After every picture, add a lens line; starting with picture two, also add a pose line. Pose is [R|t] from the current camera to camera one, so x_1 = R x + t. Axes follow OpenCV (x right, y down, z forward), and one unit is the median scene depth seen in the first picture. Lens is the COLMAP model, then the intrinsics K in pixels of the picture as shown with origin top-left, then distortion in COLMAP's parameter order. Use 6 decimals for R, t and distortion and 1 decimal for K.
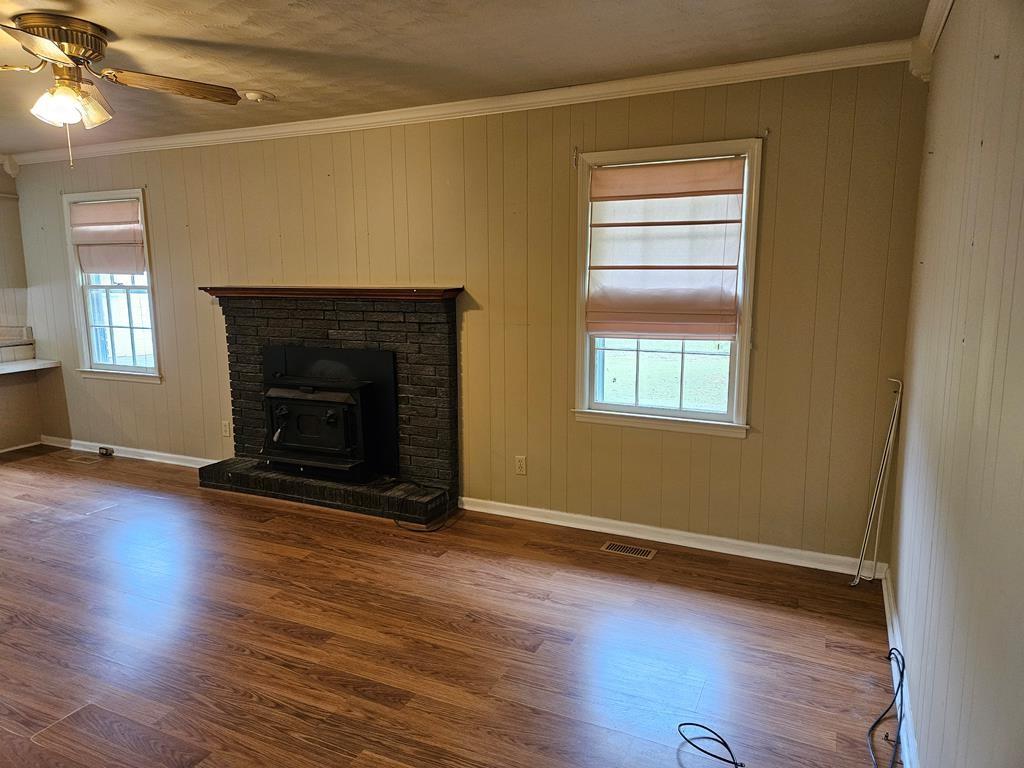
lens RADIAL K [[686.9, 0, 512.0], [0, 686.9, 384.0], [0, 0, 1]] dist [0.103923, -0.077602]
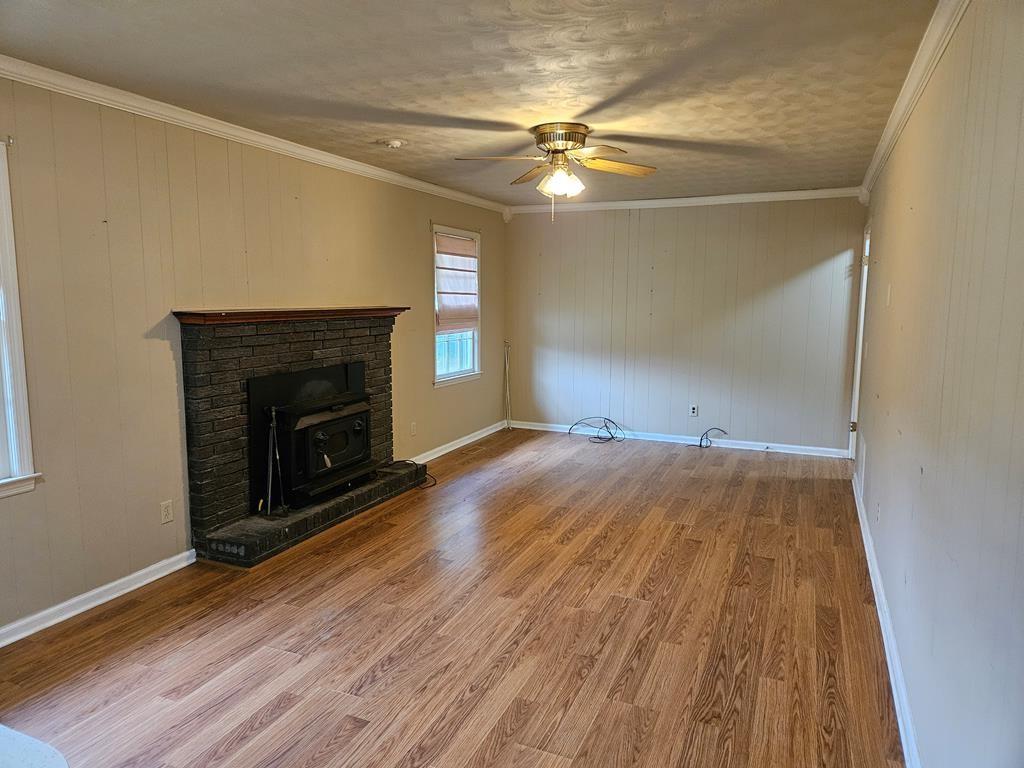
lens RADIAL K [[686.9, 0, 512.0], [0, 686.9, 384.0], [0, 0, 1]] dist [0.103923, -0.077602]
pose [[-0.049955, -0.122061, 0.991265, -1.344030], [0.156155, 0.979343, 0.128462, -0.120173], [-0.986469, 0.161208, -0.029863, 0.786804]]
